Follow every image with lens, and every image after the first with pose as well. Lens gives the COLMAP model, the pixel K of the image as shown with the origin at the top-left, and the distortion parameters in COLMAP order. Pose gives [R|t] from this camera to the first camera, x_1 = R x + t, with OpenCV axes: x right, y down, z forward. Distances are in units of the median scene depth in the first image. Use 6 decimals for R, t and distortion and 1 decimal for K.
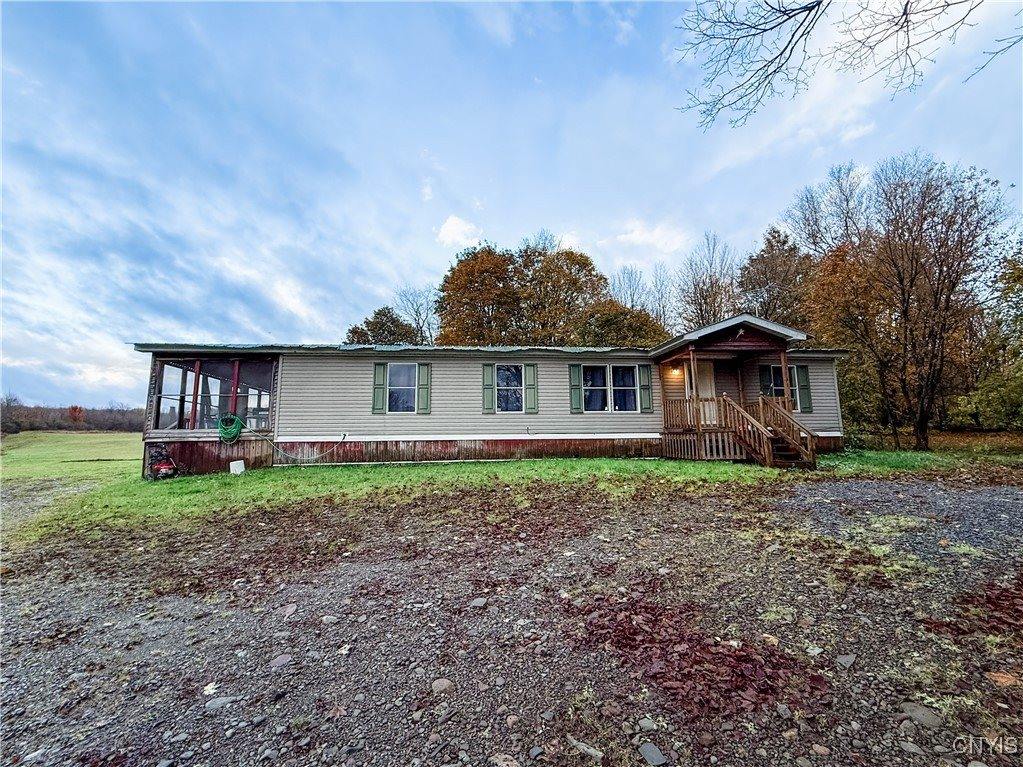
lens RADIAL K [[430.4, 0, 509.2], [0, 430.4, 382.8], [0, 0, 1]] dist [-0.000968, 0.000046]
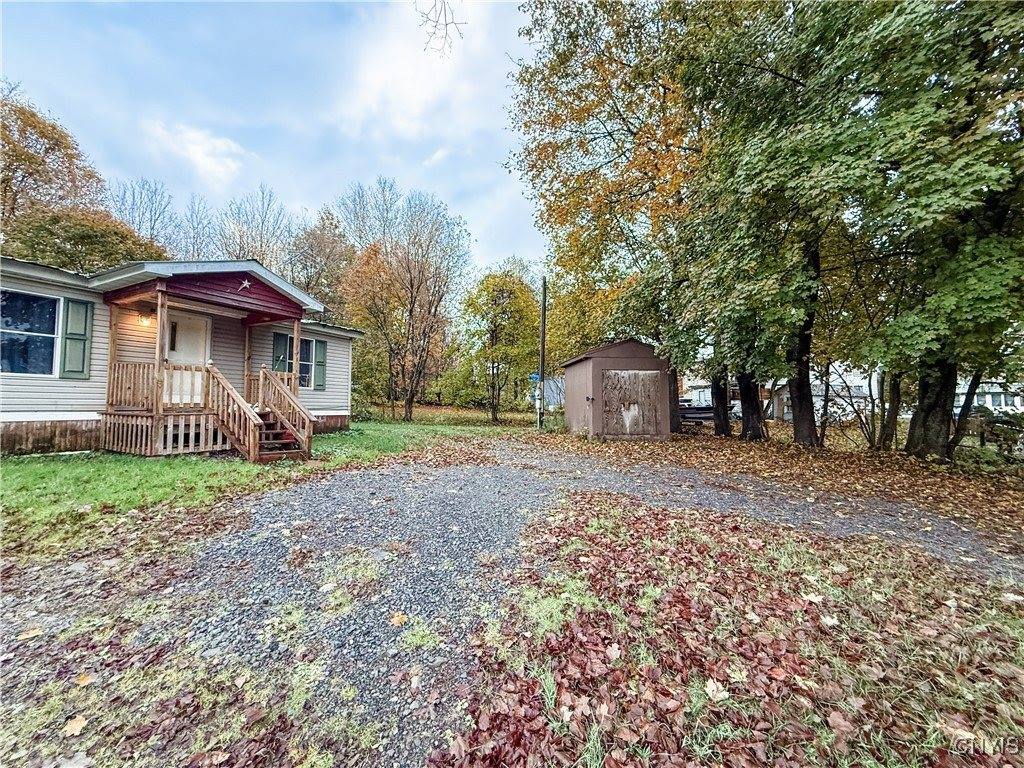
lens RADIAL K [[430.9, 0, 512.1], [0, 430.9, 384.5], [0, 0, 1]] dist [-0.000968, 0.000046]
pose [[0.544832, 0.061600, 0.836280, 0.123014], [-0.125242, 0.992090, 0.008518, -0.004571], [-0.829140, -0.109378, 0.548237, 0.122711]]
